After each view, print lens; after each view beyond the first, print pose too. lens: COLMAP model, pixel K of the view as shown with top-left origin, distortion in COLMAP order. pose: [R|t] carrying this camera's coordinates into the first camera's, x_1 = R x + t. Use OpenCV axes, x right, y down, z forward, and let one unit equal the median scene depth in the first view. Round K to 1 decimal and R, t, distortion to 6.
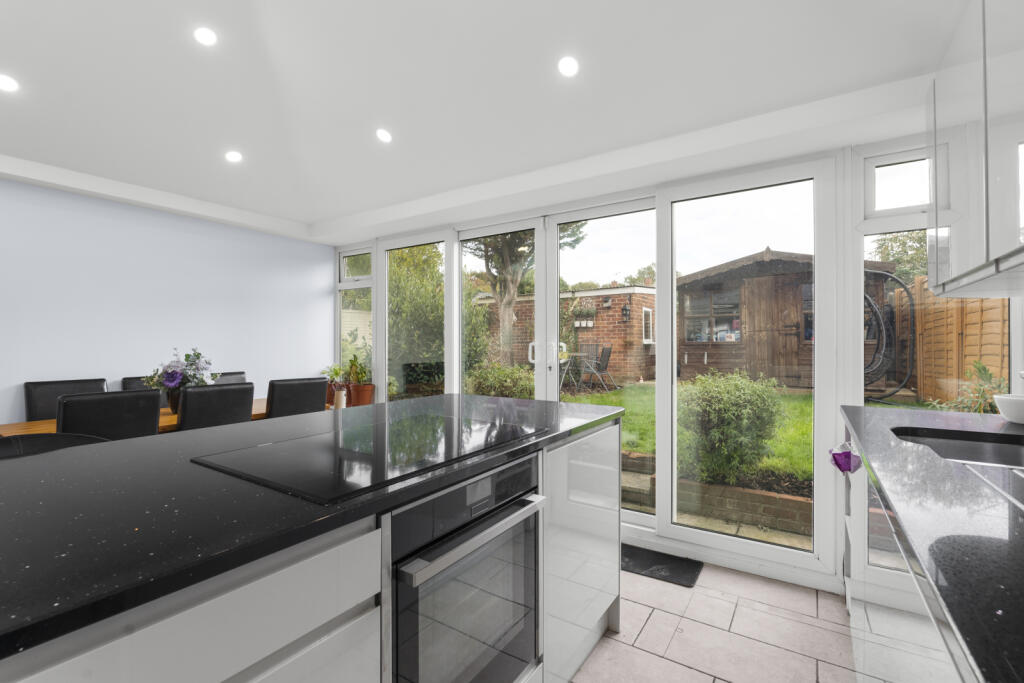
lens RADIAL K [[449.3, 0, 511.9], [0, 449.3, 342.7], [0, 0, 1]] dist [-0.003929, 0.000313]
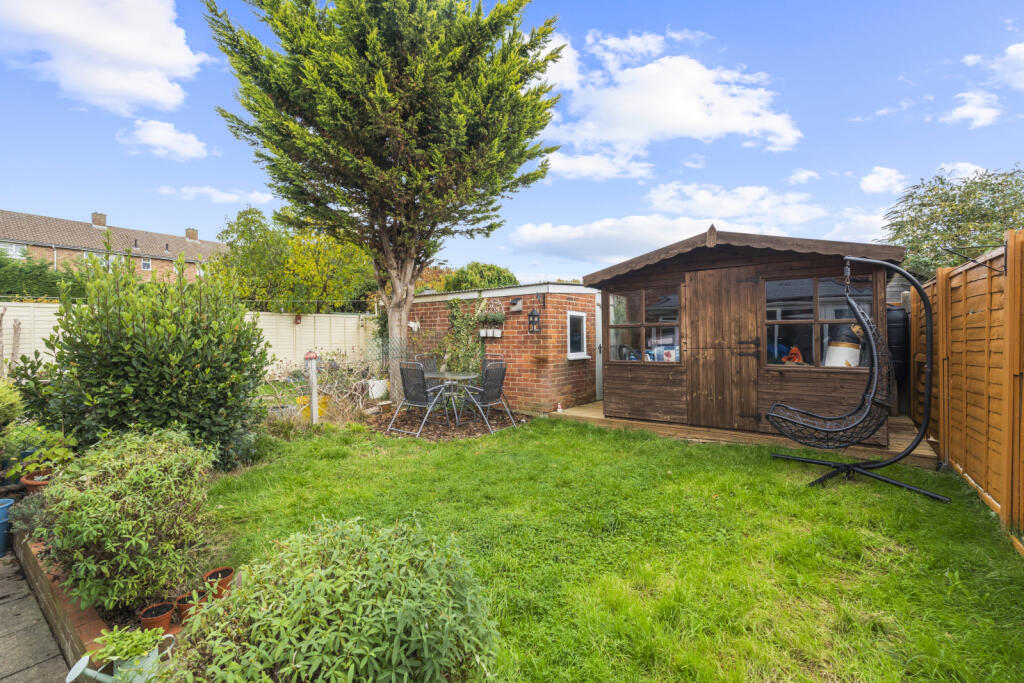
lens RADIAL K [[449.3, 0, 508.3], [0, 449.3, 339.7], [0, 0, 1]] dist [-0.003929, 0.000313]
pose [[0.999197, 0.004258, -0.039840, 0.655553], [-0.004216, 0.999990, 0.001151, -0.091916], [0.039844, -0.000982, 0.999205, 0.698325]]
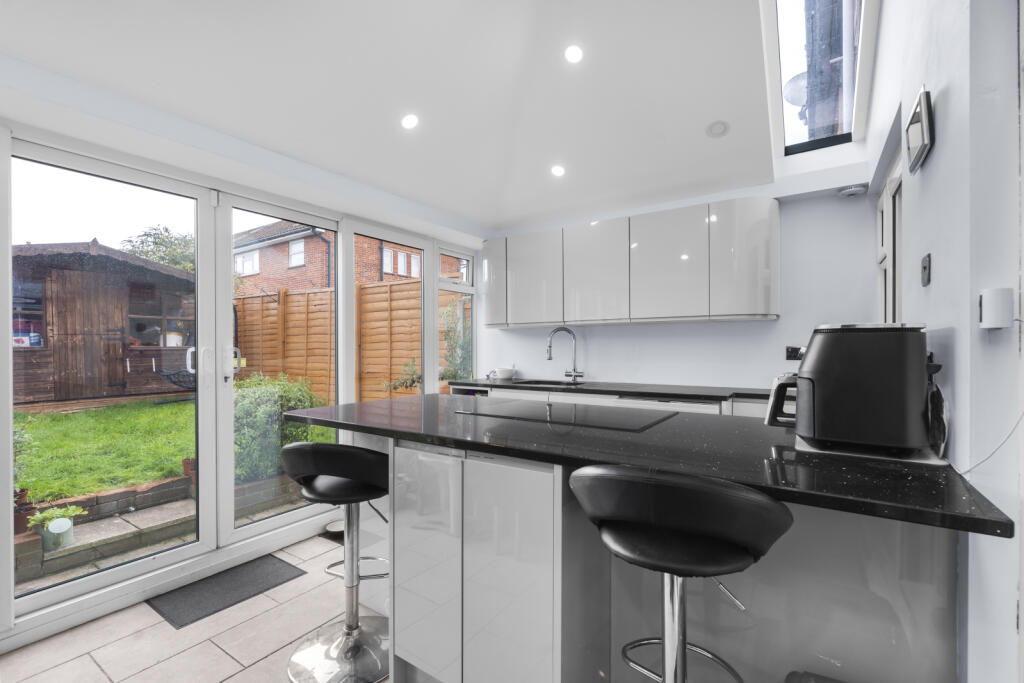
lens RADIAL K [[449.3, 0, 503.7], [0, 449.3, 350.4], [0, 0, 1]] dist [-0.003929, 0.000313]
pose [[0.023322, -0.005293, 0.999714, -0.638686], [0.001438, 0.999985, 0.005261, 0.001354], [-0.999727, 0.001315, 0.023329, 0.416183]]
